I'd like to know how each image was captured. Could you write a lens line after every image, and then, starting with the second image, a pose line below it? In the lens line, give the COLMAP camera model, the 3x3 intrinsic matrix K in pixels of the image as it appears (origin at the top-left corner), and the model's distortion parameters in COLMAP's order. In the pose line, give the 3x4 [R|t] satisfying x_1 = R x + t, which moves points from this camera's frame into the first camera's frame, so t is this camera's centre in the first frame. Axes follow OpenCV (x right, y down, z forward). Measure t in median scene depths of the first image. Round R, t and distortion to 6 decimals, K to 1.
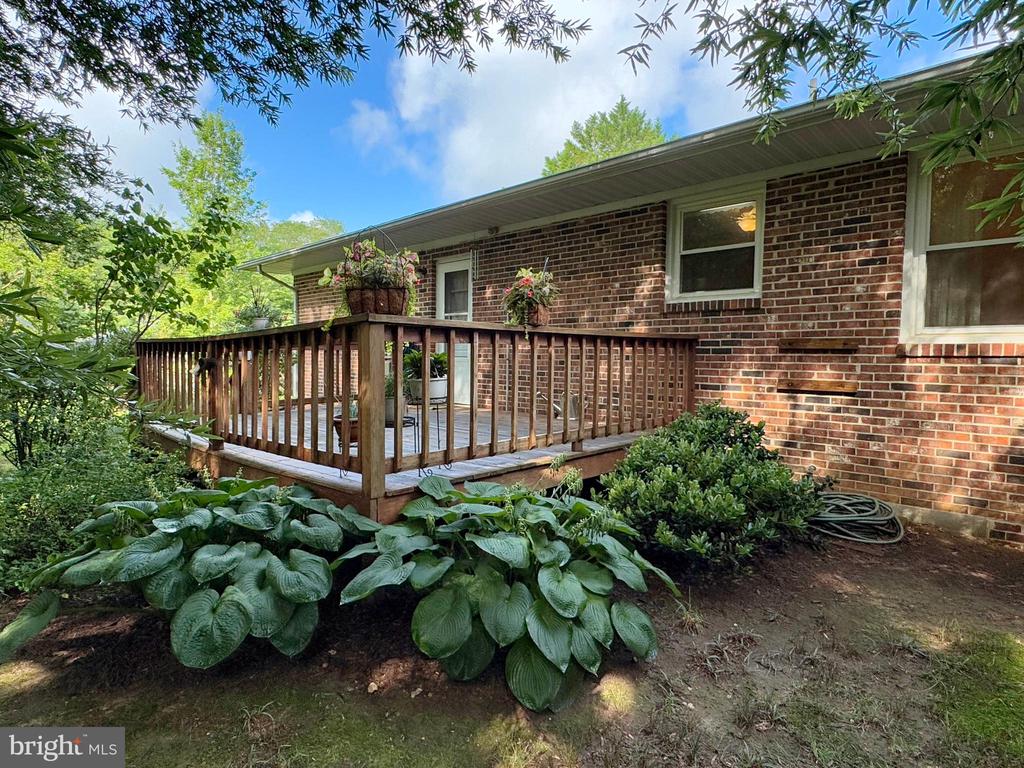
lens RADIAL K [[668.0, 0, 510.2], [0, 668.0, 389.1], [0, 0, 1]] dist [-0.002620, -0.000622]
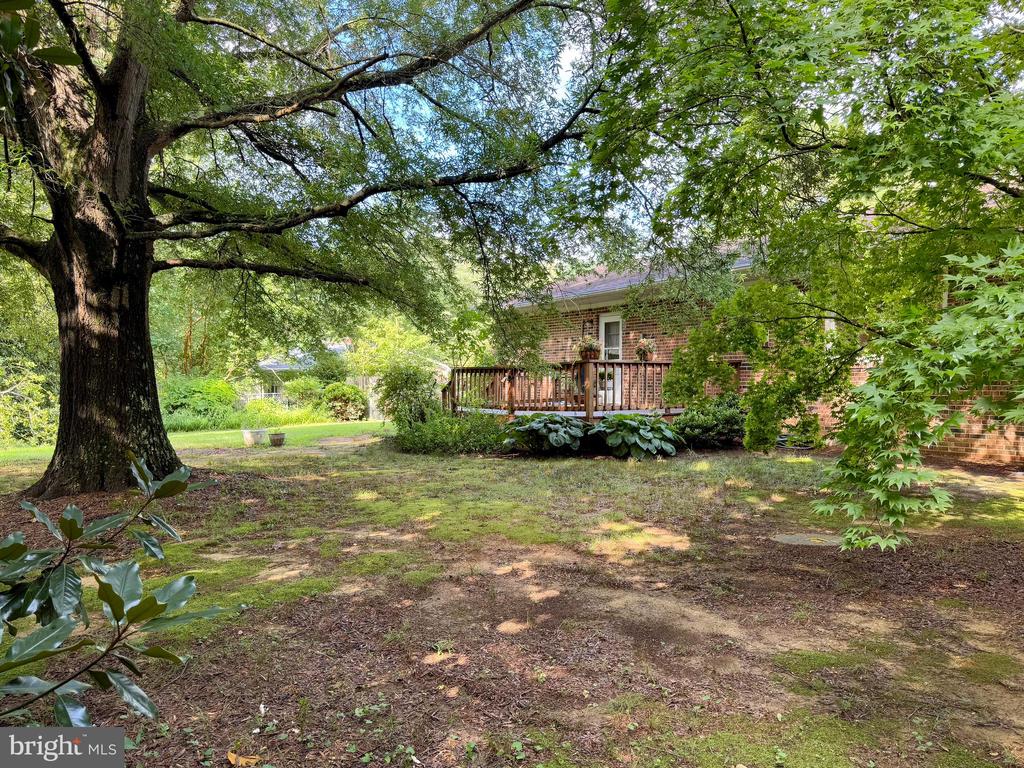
lens RADIAL K [[711.7, 0, 508.0], [0, 711.7, 382.3], [0, 0, 1]] dist [0.008211, 0.000568]
pose [[0.976526, -0.008556, -0.215228, 0.082072], [-0.000802, 0.999059, -0.043355, 0.082830], [0.215396, 0.042510, 0.975601, -1.378502]]
